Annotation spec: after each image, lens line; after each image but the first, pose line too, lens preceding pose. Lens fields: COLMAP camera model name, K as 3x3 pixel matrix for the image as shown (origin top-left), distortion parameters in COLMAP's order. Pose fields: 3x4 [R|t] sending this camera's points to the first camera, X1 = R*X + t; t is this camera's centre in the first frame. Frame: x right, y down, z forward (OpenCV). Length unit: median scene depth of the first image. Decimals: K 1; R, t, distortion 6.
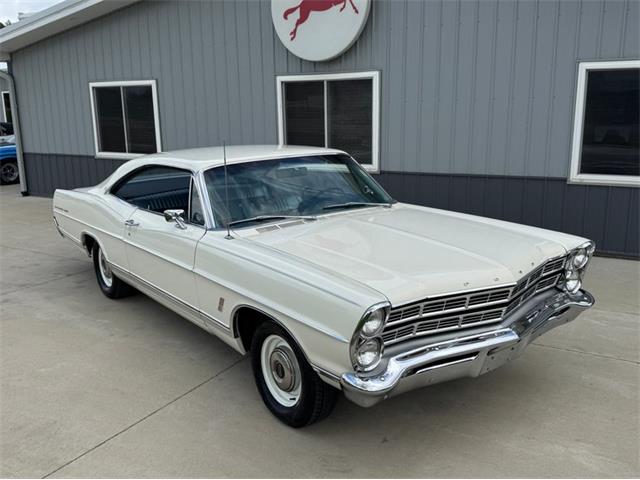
lens RADIAL K [[580.0, 0, 320.0], [0, 580.0, 240.0], [0, 0, 1]] dist [0.126808, -0.214370]
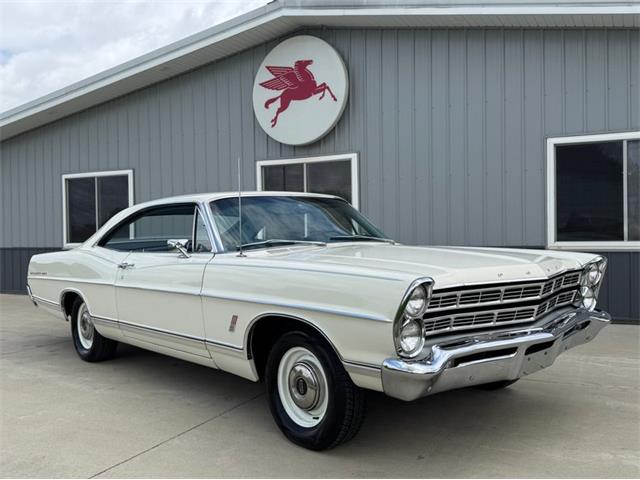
lens RADIAL K [[580.0, 0, 320.0], [0, 580.0, 240.0], [0, 0, 1]] dist [0.126808, -0.214370]
pose [[0.996920, -0.000683, 0.078416, -0.092629], [0.017109, 0.977767, -0.208993, 0.158143], [-0.076530, 0.209691, 0.974768, 0.039013]]
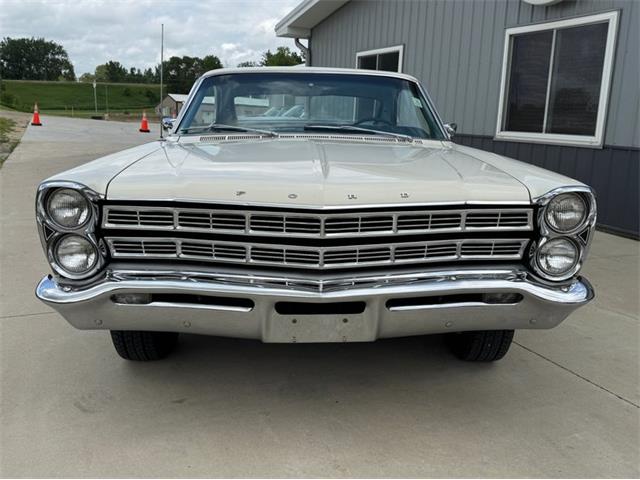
lens RADIAL K [[580.0, 0, 320.0], [0, 580.0, 240.0], [0, 0, 1]] dist [0.126808, -0.214370]
pose [[0.813876, 0.167390, -0.556405, 0.504395], [-0.172135, 0.984078, 0.044262, 0.061653], [0.554955, 0.059753, 0.829731, 0.350570]]
